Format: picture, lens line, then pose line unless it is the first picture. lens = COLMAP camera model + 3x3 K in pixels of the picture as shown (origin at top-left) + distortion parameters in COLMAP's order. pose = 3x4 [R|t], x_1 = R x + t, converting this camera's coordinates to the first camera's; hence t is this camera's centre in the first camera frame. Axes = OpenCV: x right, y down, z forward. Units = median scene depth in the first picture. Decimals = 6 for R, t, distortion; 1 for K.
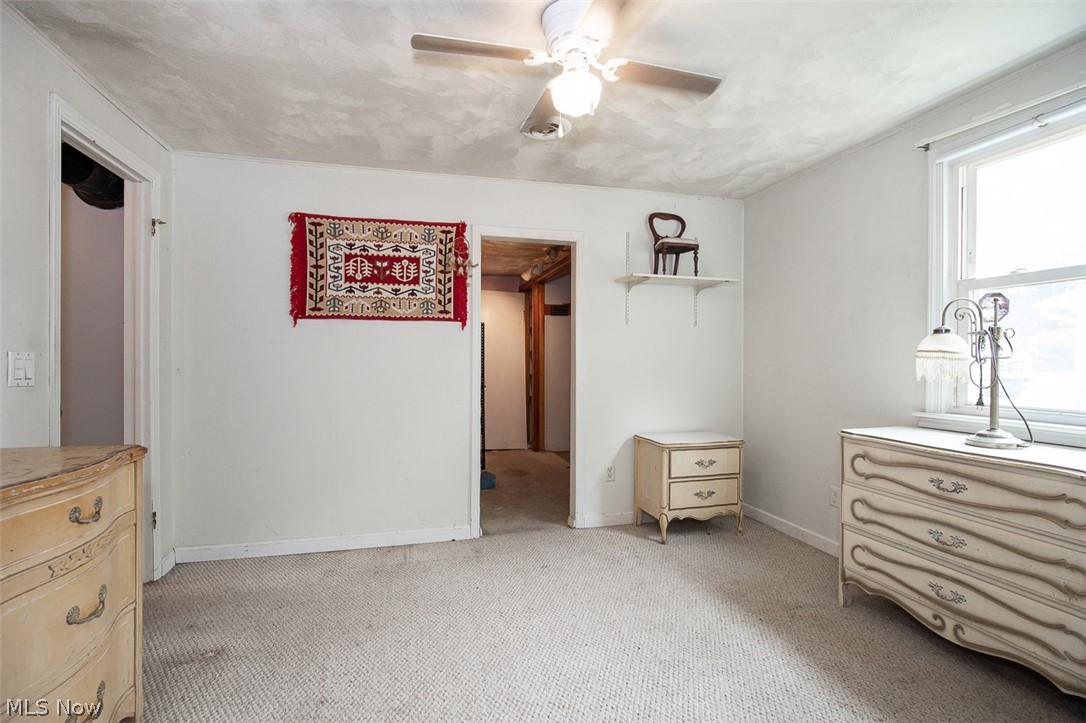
lens RADIAL K [[495.0, 0, 541.6], [0, 495.0, 367.0], [0, 0, 1]] dist [-0.011177, 0.000985]
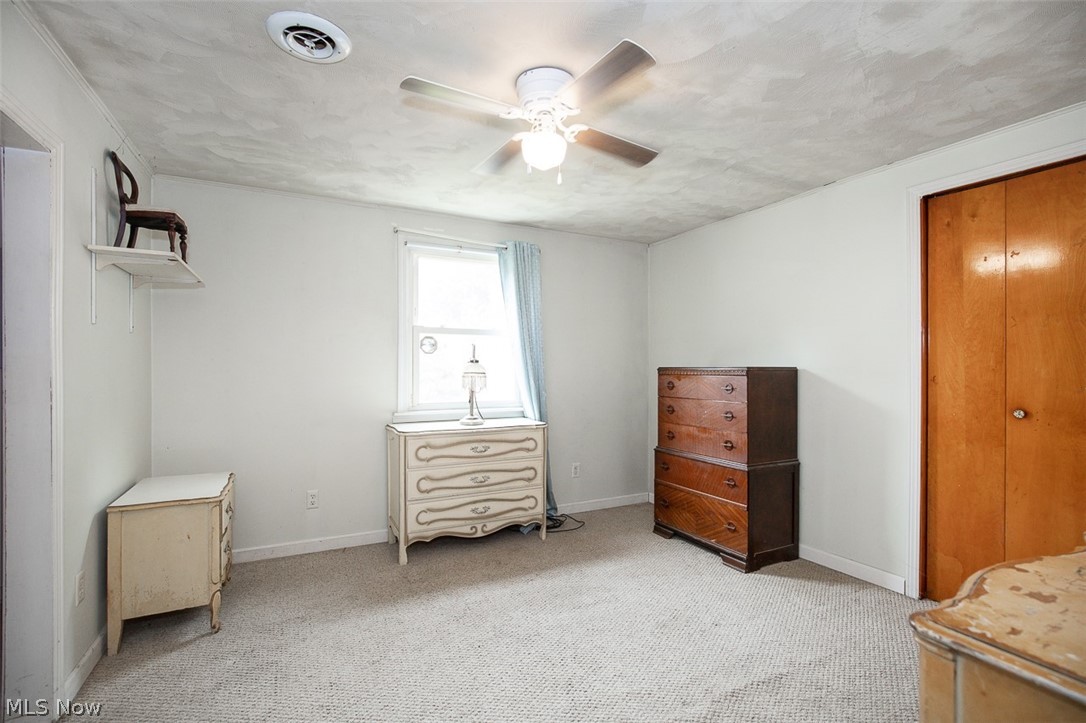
lens RADIAL K [[495.0, 0, 541.6], [0, 495.0, 367.0], [0, 0, 1]] dist [-0.011177, 0.000985]
pose [[-0.204699, -0.003715, 0.978818, -0.908269], [0.006030, 0.999969, 0.005056, -0.058327], [-0.978806, 0.006937, -0.204670, 1.083167]]
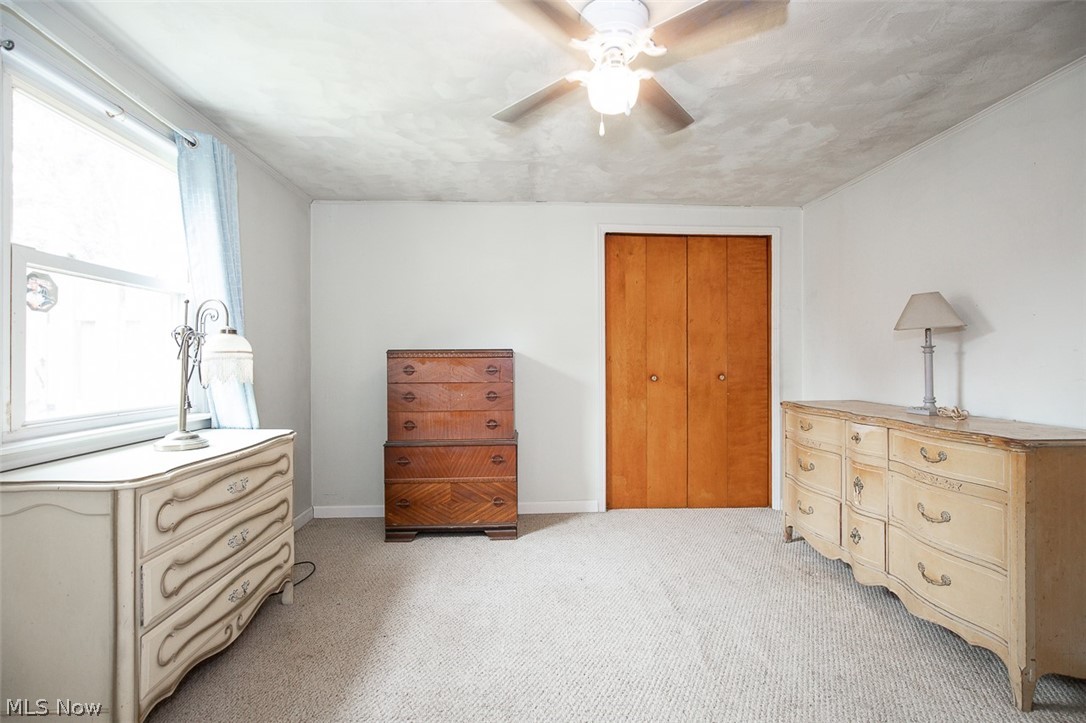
lens RADIAL K [[500.2, 0, 537.3], [0, 500.2, 356.8], [0, 0, 1]] dist [-0.011997, 0.000356]
pose [[-0.974980, 0.001553, 0.222286, -0.003467], [0.001978, 0.999997, 0.001688, -0.023421], [-0.222283, 0.002085, -0.974980, 1.760913]]
